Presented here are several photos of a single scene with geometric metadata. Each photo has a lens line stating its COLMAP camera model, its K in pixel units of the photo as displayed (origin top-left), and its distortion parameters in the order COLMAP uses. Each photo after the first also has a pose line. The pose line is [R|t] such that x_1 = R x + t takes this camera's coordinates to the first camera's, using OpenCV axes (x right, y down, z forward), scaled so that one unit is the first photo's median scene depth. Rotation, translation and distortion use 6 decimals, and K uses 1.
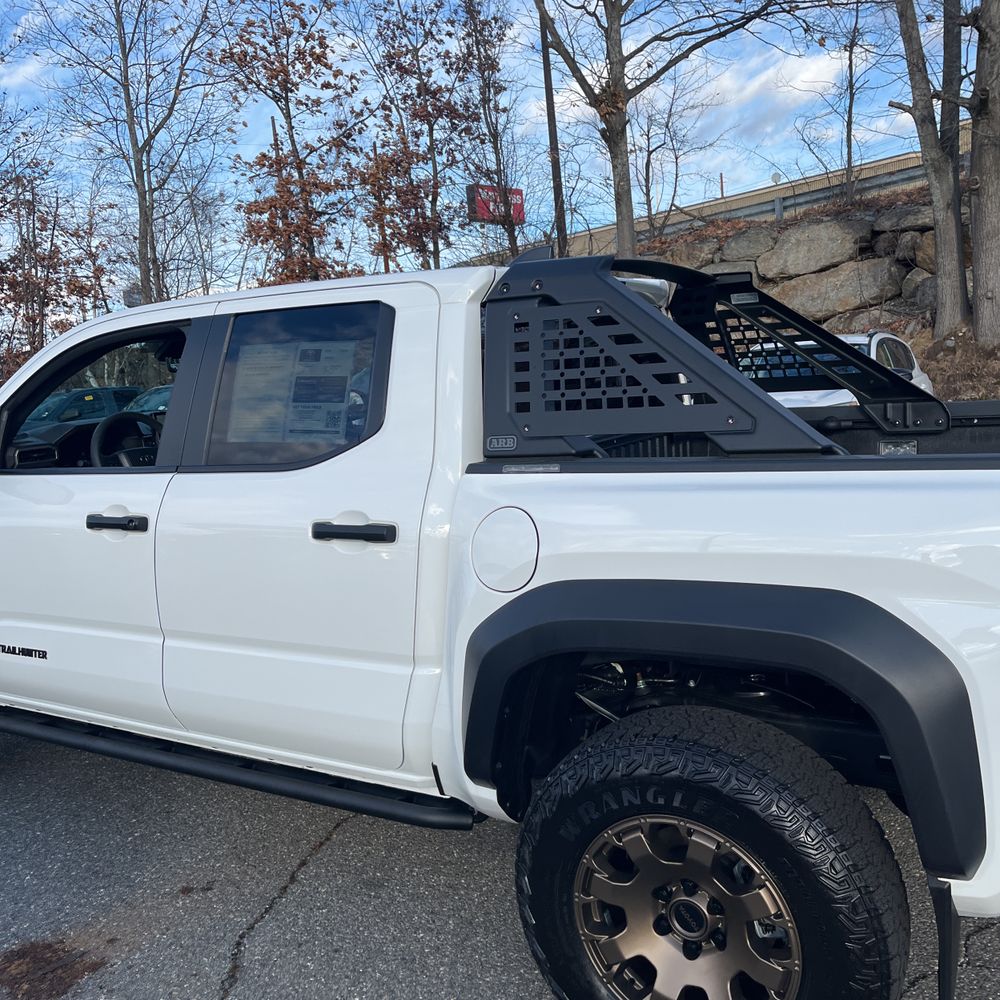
lens RADIAL K [[1016.9, 0, 494.0], [0, 1016.9, 497.3], [0, 0, 1]] dist [0.041846, -0.031687]
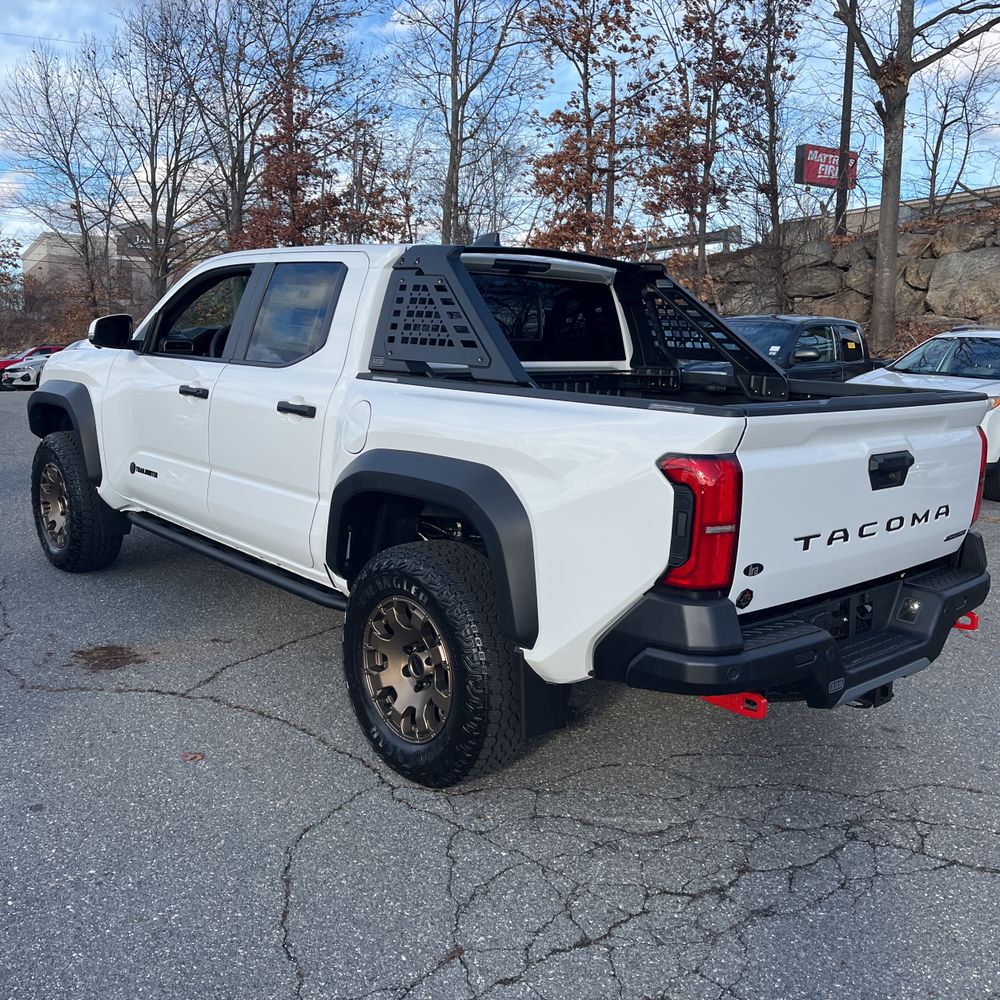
lens RADIAL K [[1025.1, 0, 503.3], [0, 1025.1, 480.4], [0, 0, 1]] dist [0.026483, -0.011410]
pose [[0.951383, 0.142001, -0.273325, 0.079684], [-0.134547, 0.989842, 0.045925, 0.003570], [0.277070, -0.006917, 0.960825, -0.055858]]
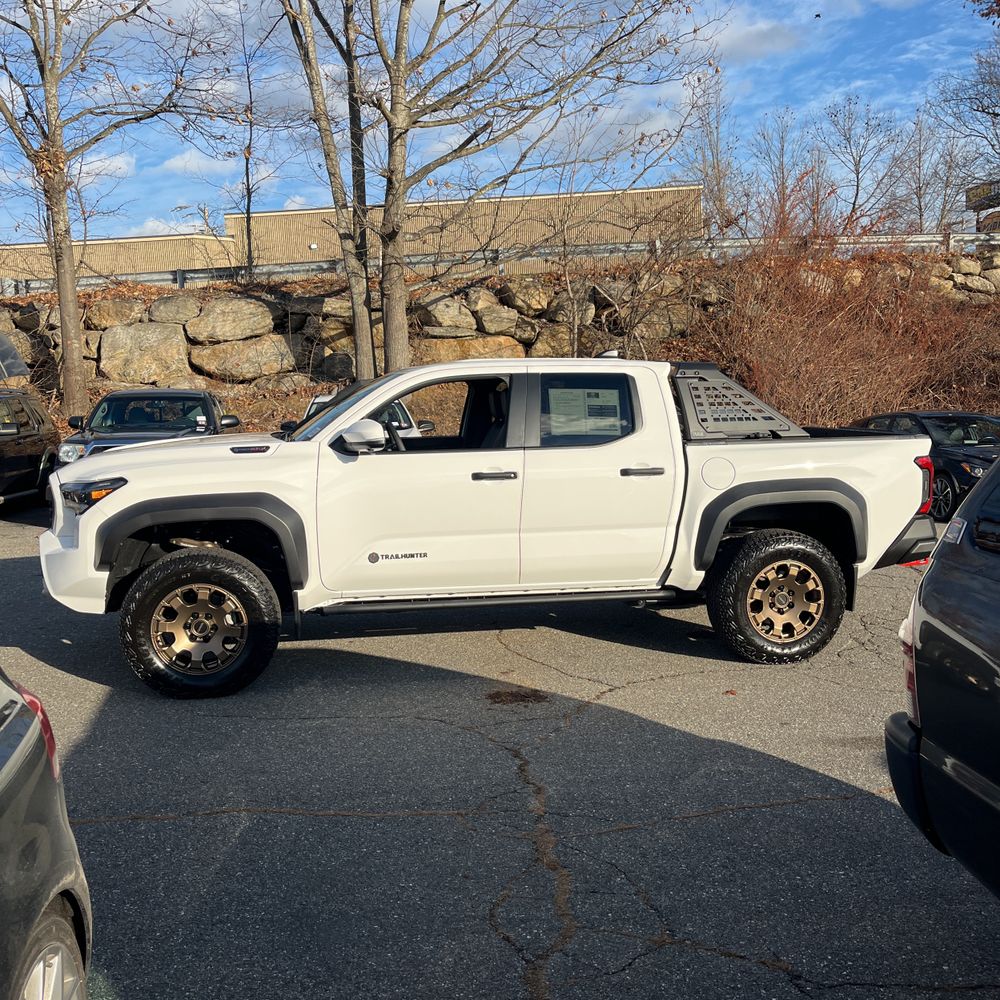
lens RADIAL K [[1035.4, 0, 498.7], [0, 1035.4, 467.9], [0, 0, 1]] dist [0.065896, -0.124295]
pose [[0.733850, 0.003933, 0.679301, -0.261240], [0.054823, 0.996378, -0.064995, 0.021247], [-0.677096, 0.084938, 0.730976, -0.067661]]
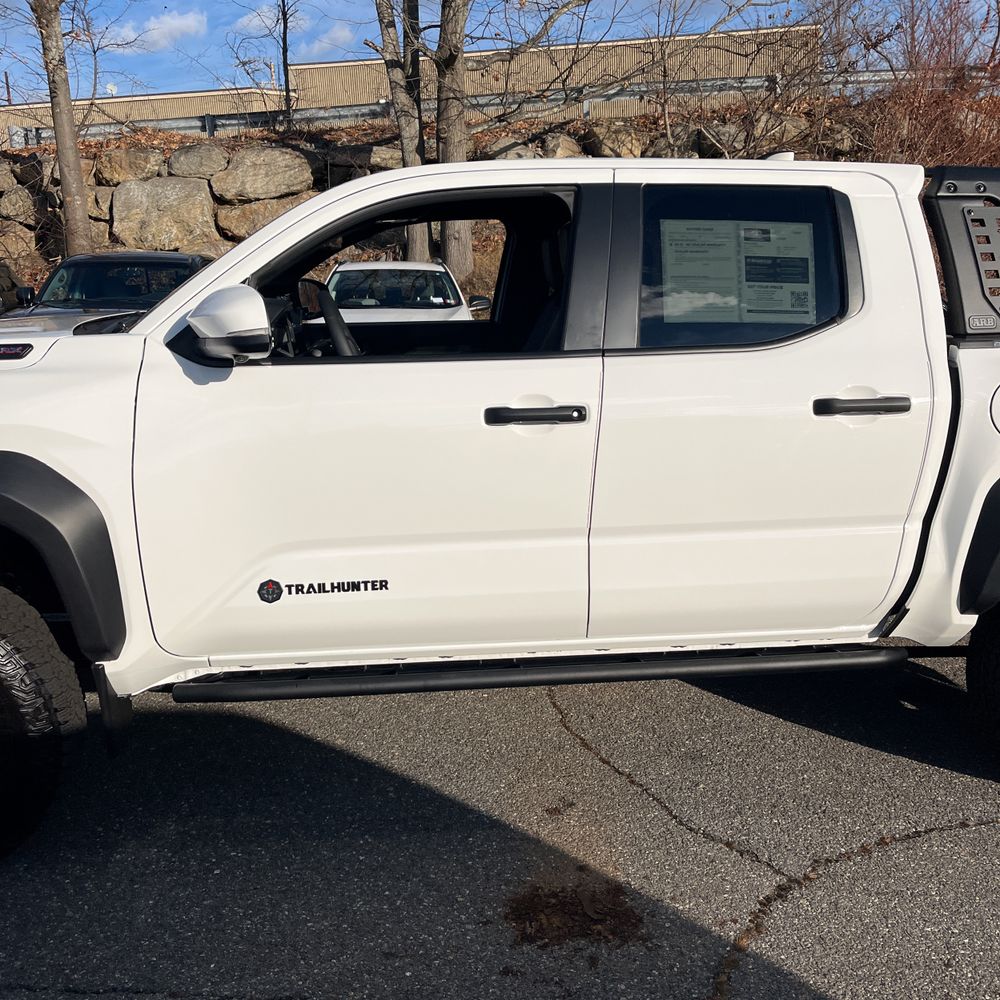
lens RADIAL K [[1027.8, 0, 510.3], [0, 1027.8, 500.2], [0, 0, 1]] dist [0.021716, 0.001168]
pose [[0.779408, -0.081525, 0.621190, -0.144863], [0.040915, 0.996004, 0.079379, 0.004217], [-0.625179, -0.036452, 0.779630, 0.049966]]
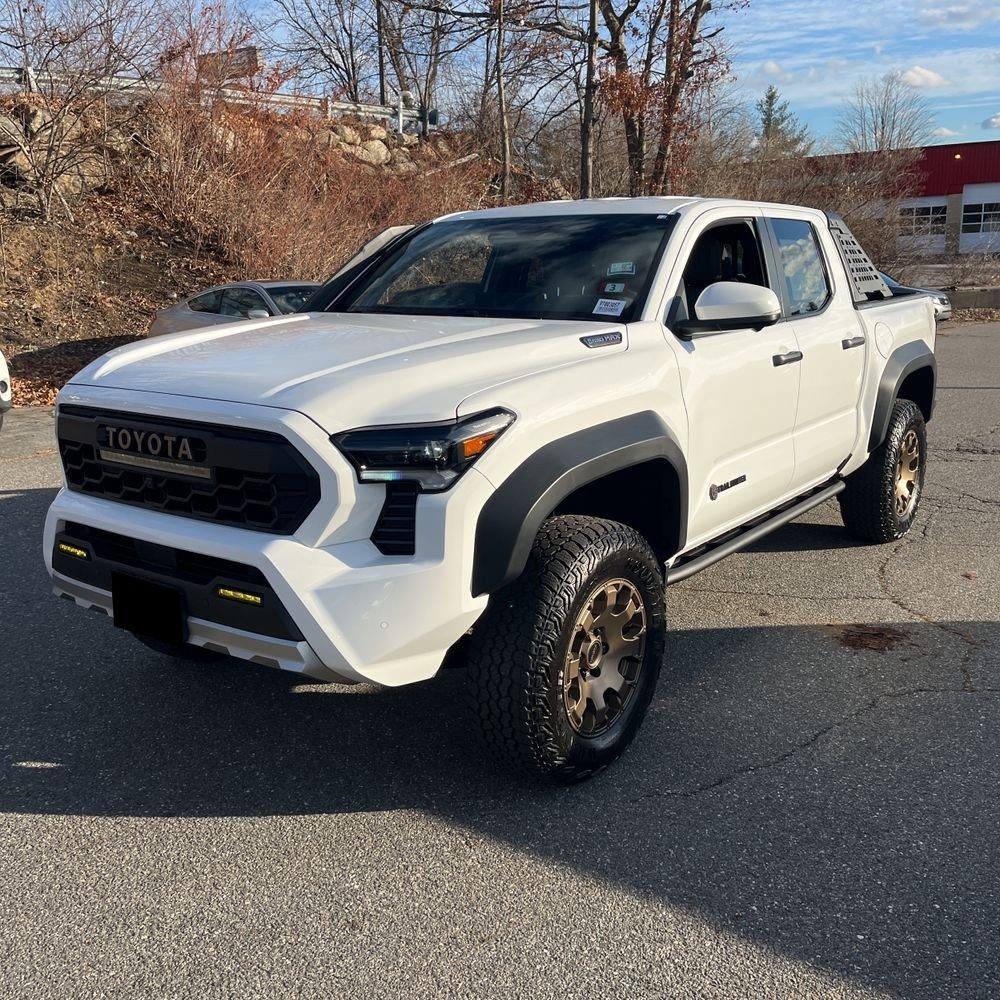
lens RADIAL K [[1027.8, 0, 510.3], [0, 1027.8, 500.2], [0, 0, 1]] dist [0.021716, 0.001168]
pose [[0.071621, -0.169230, 0.982971, -0.284536], [0.139357, 0.977533, 0.158140, -0.009710], [-0.987649, 0.125658, 0.093595, 0.195707]]
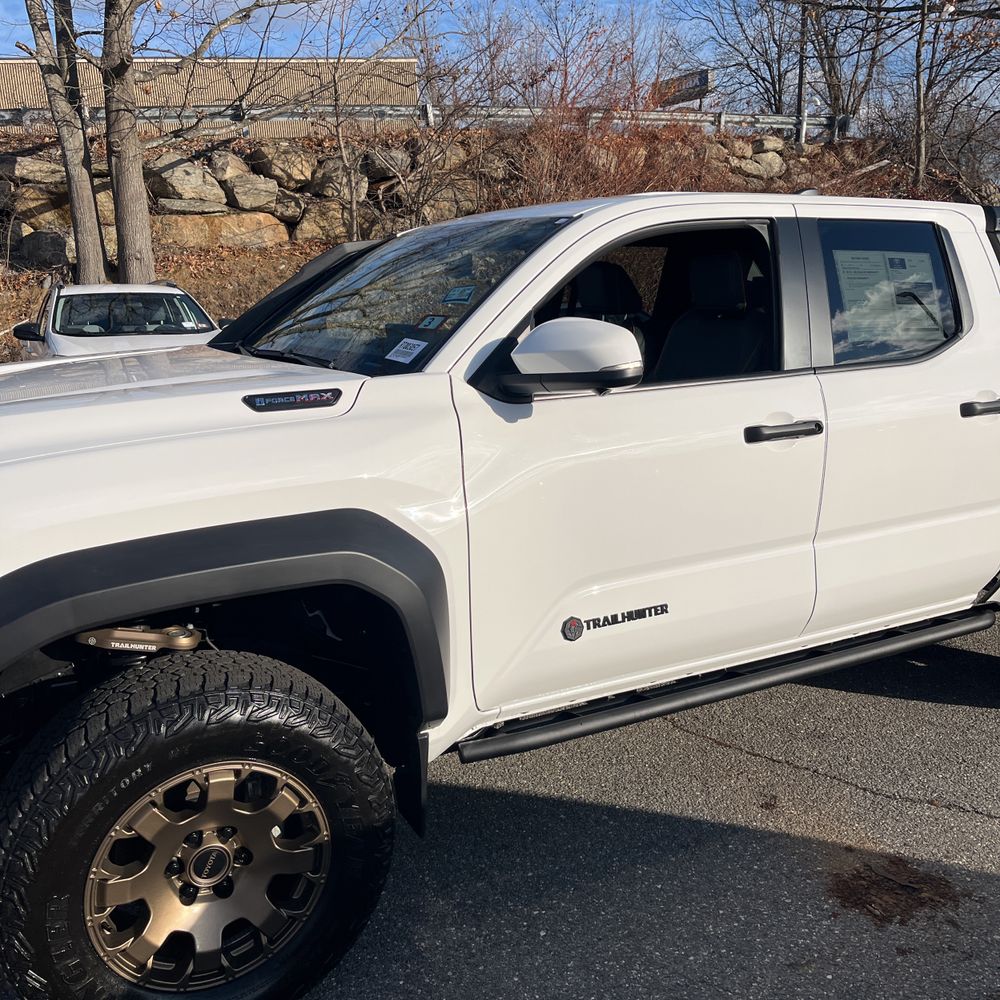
lens RADIAL K [[1025.1, 0, 503.3], [0, 1025.1, 480.4], [0, 0, 1]] dist [0.026483, -0.011410]
pose [[0.488082, -0.112375, 0.865533, -0.202181], [0.101021, 0.992285, 0.071865, -0.003610], [-0.866932, 0.052361, 0.495669, 0.116737]]
